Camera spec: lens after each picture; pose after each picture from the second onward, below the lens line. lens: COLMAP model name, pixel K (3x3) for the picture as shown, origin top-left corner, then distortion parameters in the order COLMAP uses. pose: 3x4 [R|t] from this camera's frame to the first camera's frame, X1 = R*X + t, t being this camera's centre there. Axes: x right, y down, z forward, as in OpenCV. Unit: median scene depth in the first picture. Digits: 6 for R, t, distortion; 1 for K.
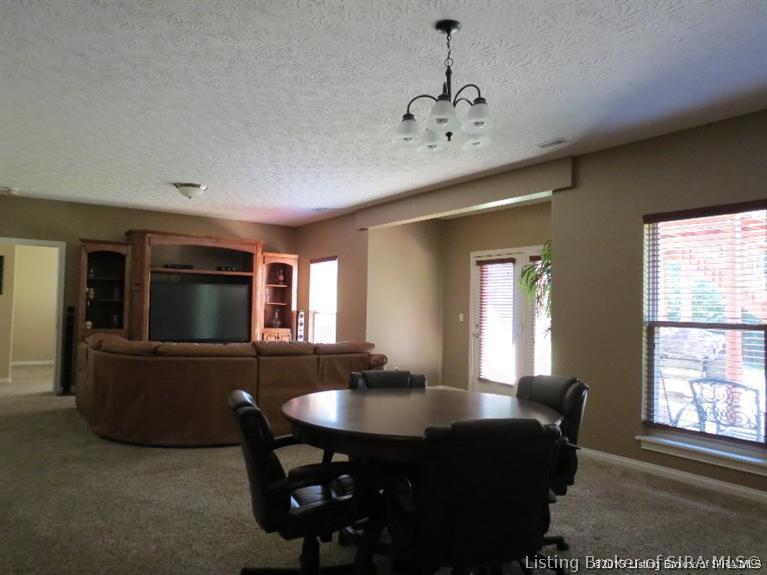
lens RADIAL K [[546.8, 0, 385.2], [0, 546.8, 288.1], [0, 0, 1]] dist [-0.012834, -0.007511]
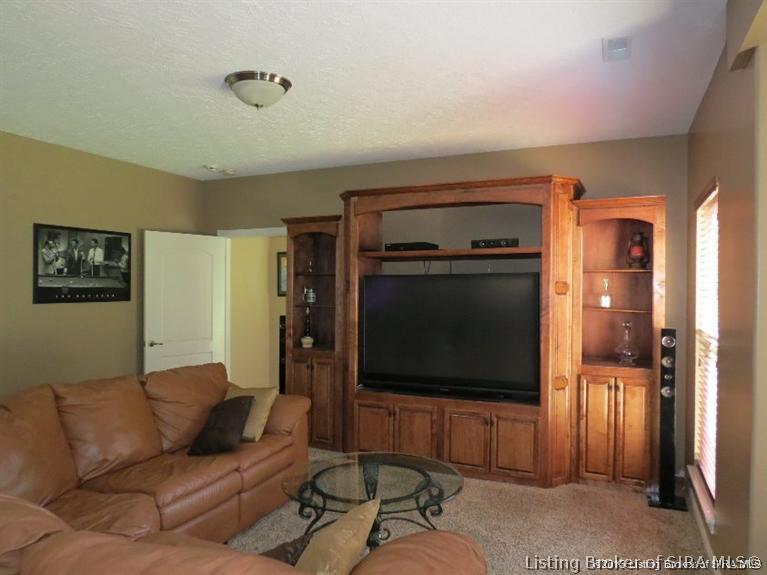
lens RADIAL K [[546.8, 0, 382.9], [0, 546.8, 289.8], [0, 0, 1]] dist [-0.012834, -0.007511]
pose [[0.525837, -0.012903, -0.850487, 0.080325], [0.041155, 0.999100, 0.010288, -0.001558], [0.849589, -0.040412, 0.525895, 0.602797]]
